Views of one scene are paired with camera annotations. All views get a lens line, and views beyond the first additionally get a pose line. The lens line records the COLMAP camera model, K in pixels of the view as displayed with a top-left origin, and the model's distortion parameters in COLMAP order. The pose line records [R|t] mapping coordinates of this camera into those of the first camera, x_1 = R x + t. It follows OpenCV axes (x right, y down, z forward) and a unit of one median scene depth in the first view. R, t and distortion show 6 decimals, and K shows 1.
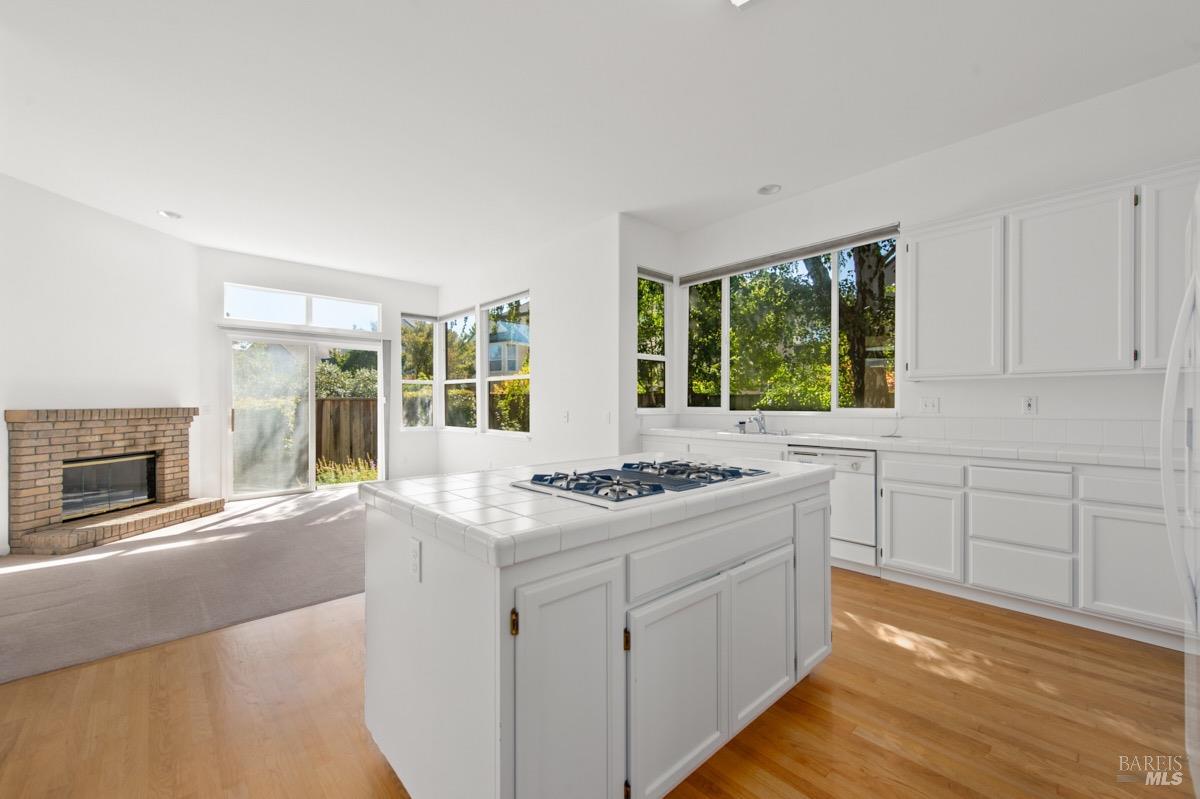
lens RADIAL K [[480.1, 0, 604.7], [0, 480.1, 403.5], [0, 0, 1]] dist [0.010874, -0.000372]
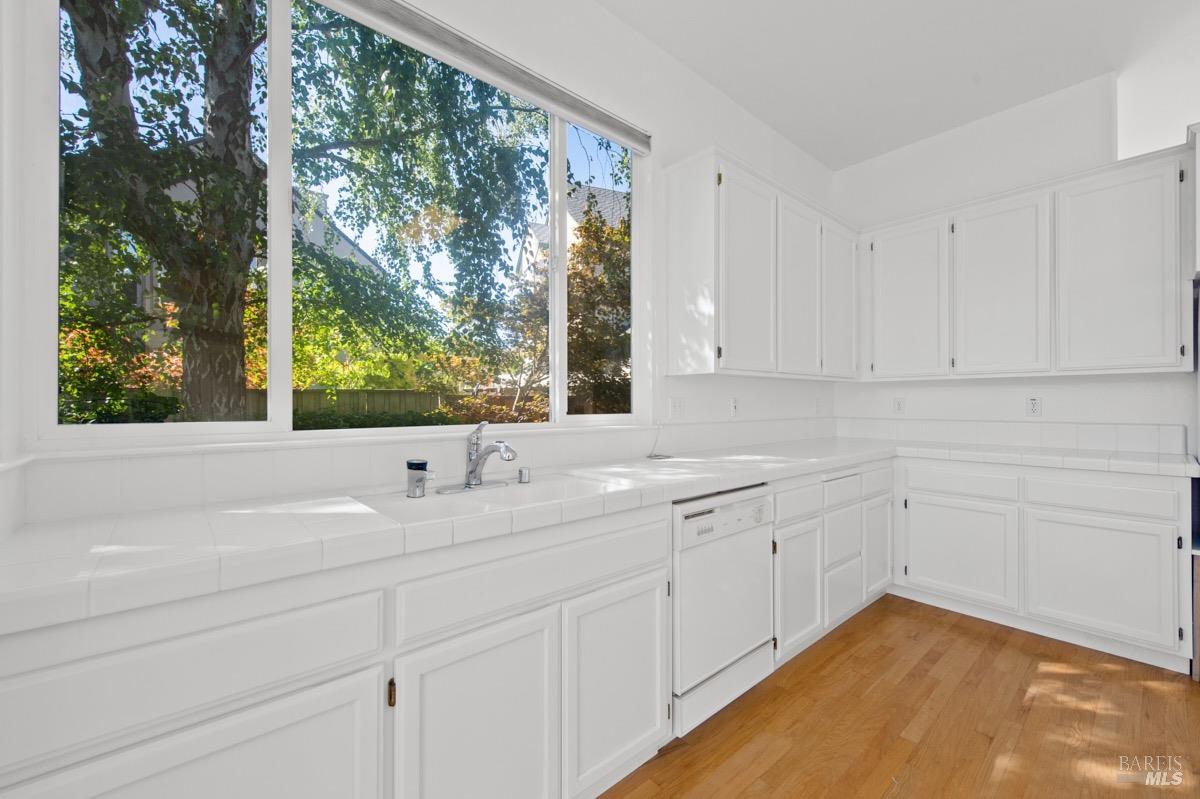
lens RADIAL K [[487.0, 0, 597.2], [0, 487.0, 402.4], [0, 0, 1]] dist [-0.000928, -0.000118]
pose [[0.061787, 0.001413, 0.998088, -0.072271], [0.003672, 0.999992, -0.001643, -0.004648], [-0.998083, 0.003766, 0.061782, 1.163506]]
